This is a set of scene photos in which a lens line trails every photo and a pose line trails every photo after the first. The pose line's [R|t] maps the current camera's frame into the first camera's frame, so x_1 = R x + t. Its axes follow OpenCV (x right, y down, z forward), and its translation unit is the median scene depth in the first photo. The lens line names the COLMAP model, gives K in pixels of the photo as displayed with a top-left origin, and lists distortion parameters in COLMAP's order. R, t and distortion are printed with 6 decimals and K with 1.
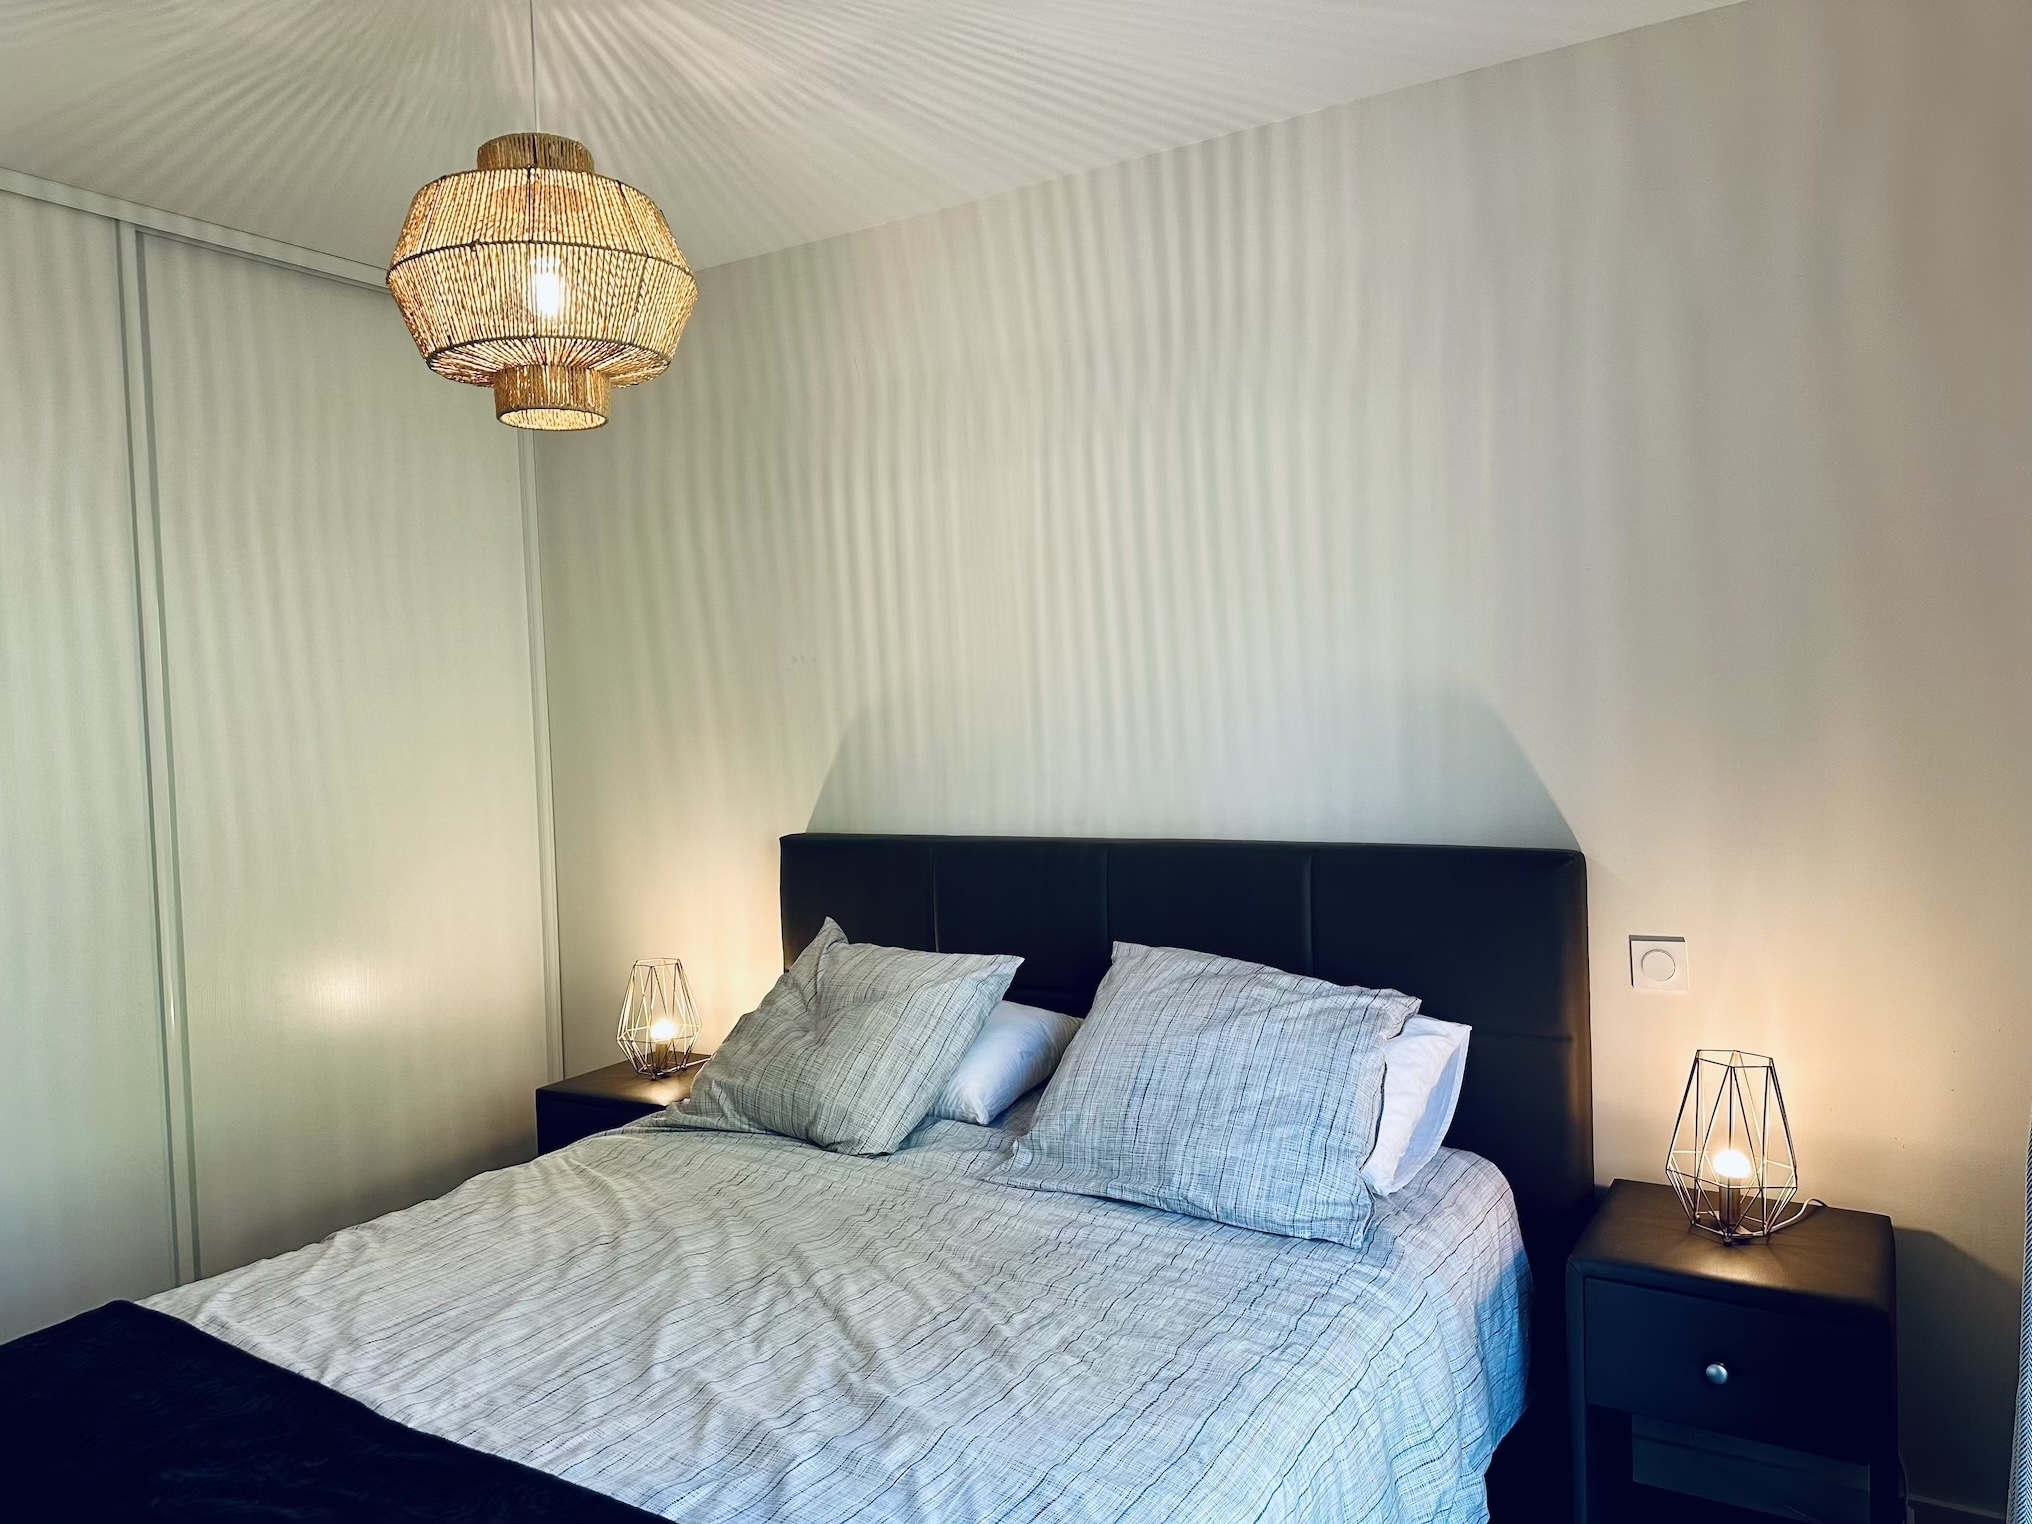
lens RADIAL K [[1397.7, 0, 899.6], [0, 1397.7, 756.7], [0, 0, 1]] dist [0.074293, -0.175853]
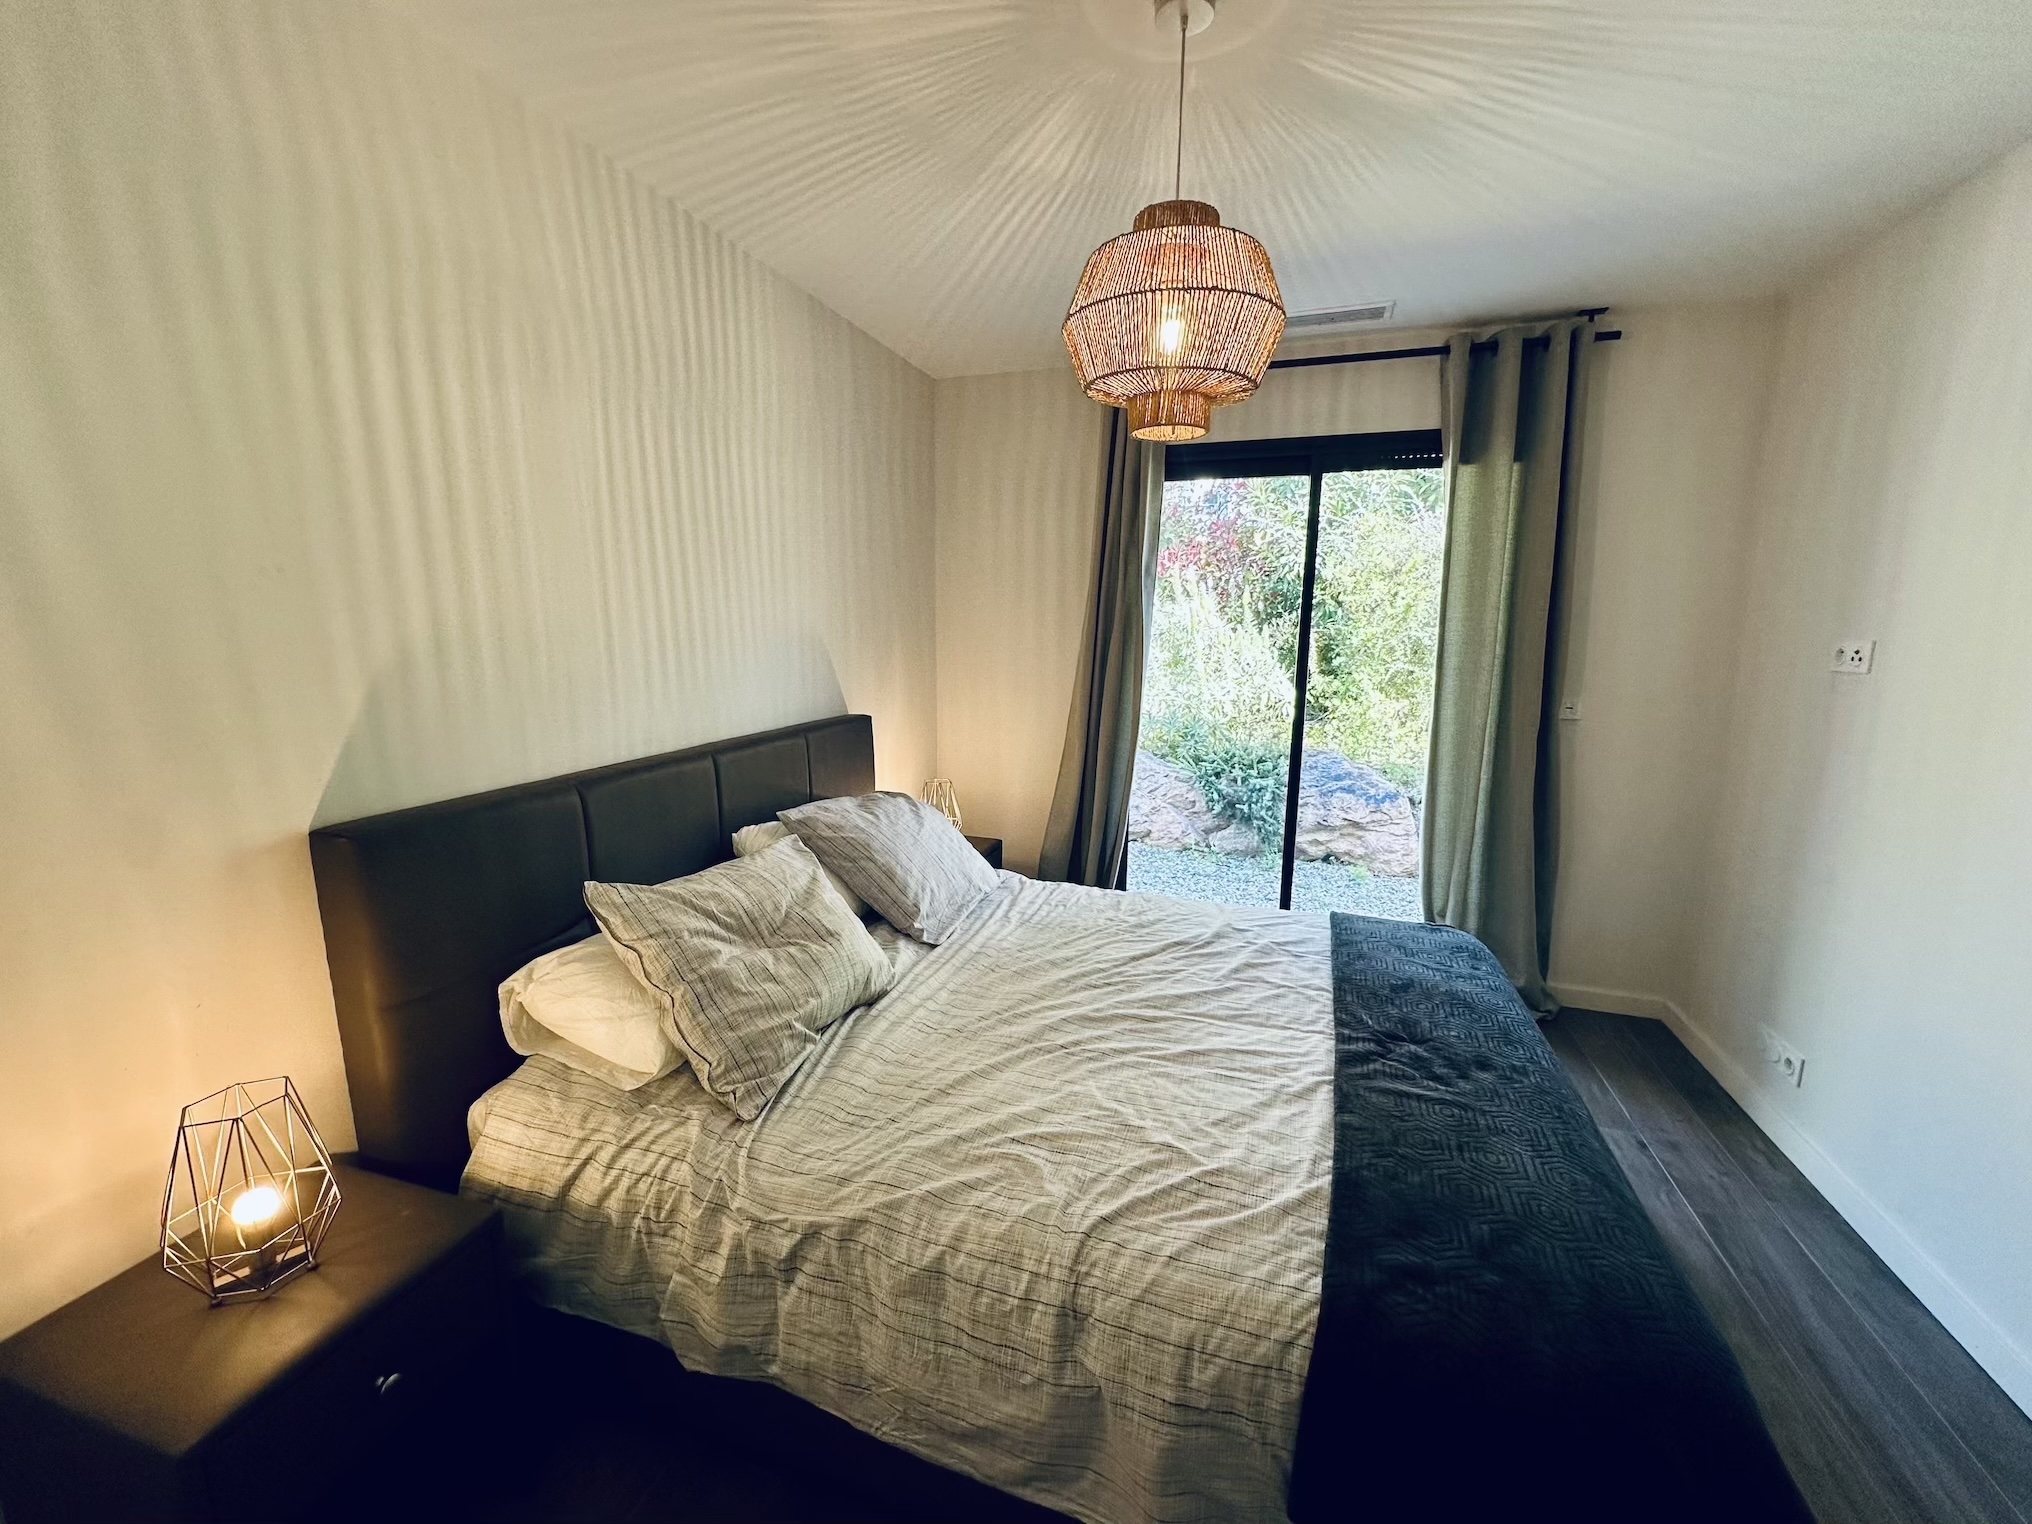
lens RADIAL K [[877.6, 0, 1016.0], [0, 877.6, 762.0], [0, 0, 1]] dist [-0.000517, -0.000117]
pose [[-0.313124, -0.129335, 0.940864, -0.879389], [0.021560, 0.989460, 0.143190, -0.048197], [-0.949467, 0.065121, -0.307036, 1.192300]]
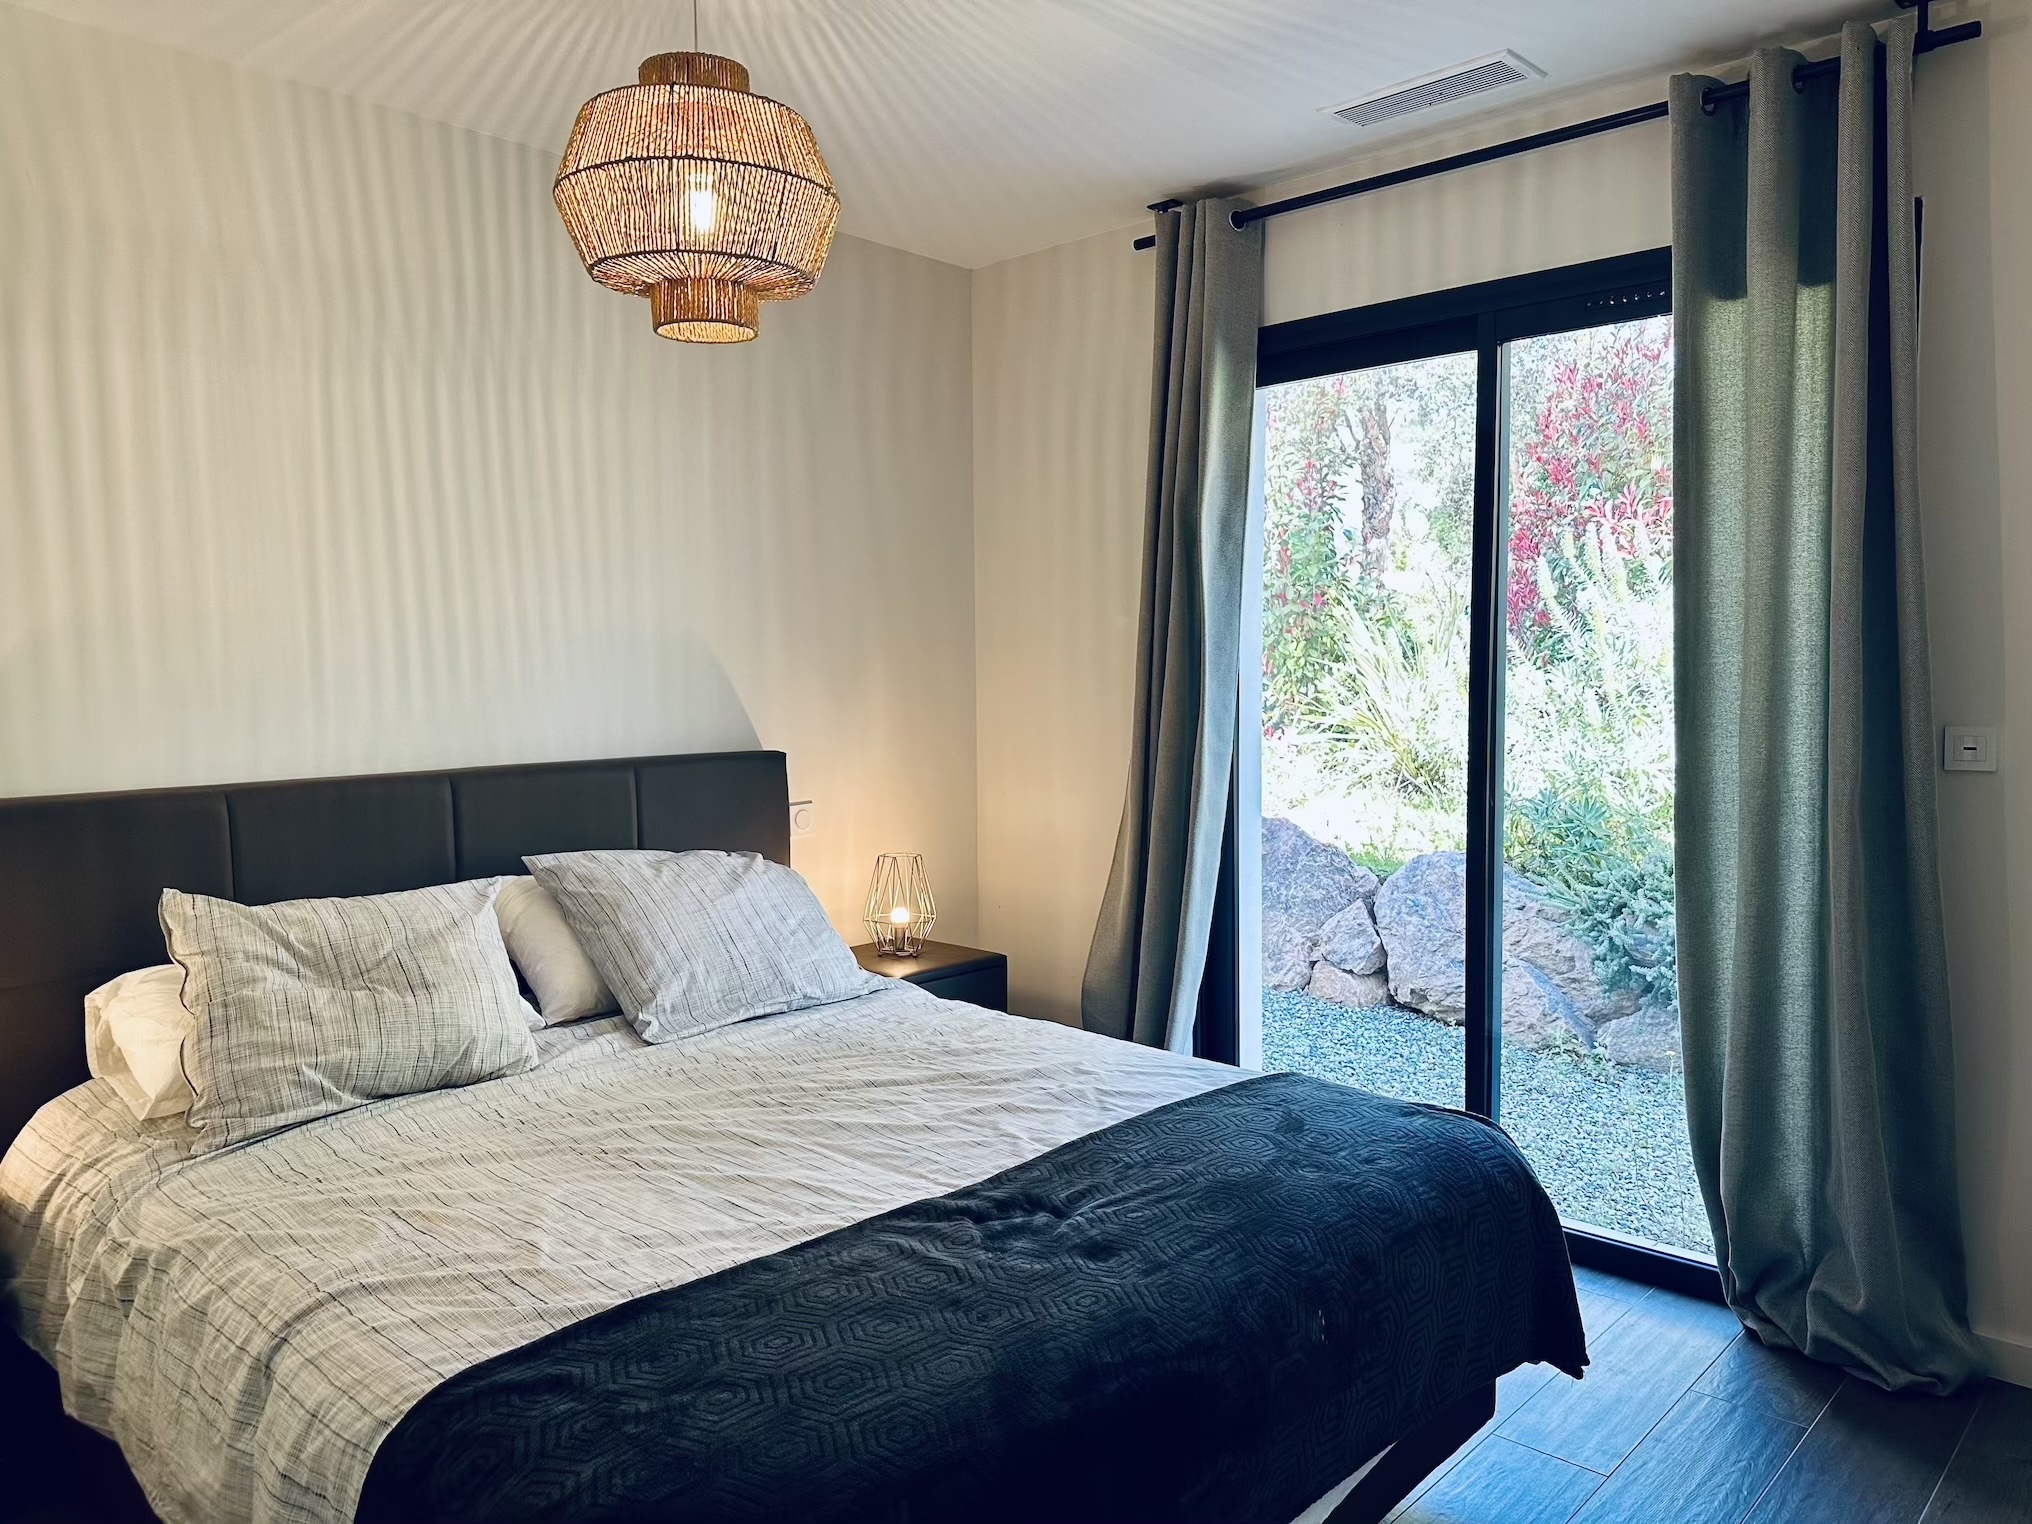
lens RADIAL K [[1576.9, 0, 1016.0], [0, 1576.9, 762.0], [0, 0, 1]] dist [0.063406, -0.094477]
pose [[0.134819, -0.028383, 0.990464, -1.178545], [0.025250, 0.999363, 0.025201, 0.041993], [-0.990548, 0.021612, 0.135450, 0.513770]]
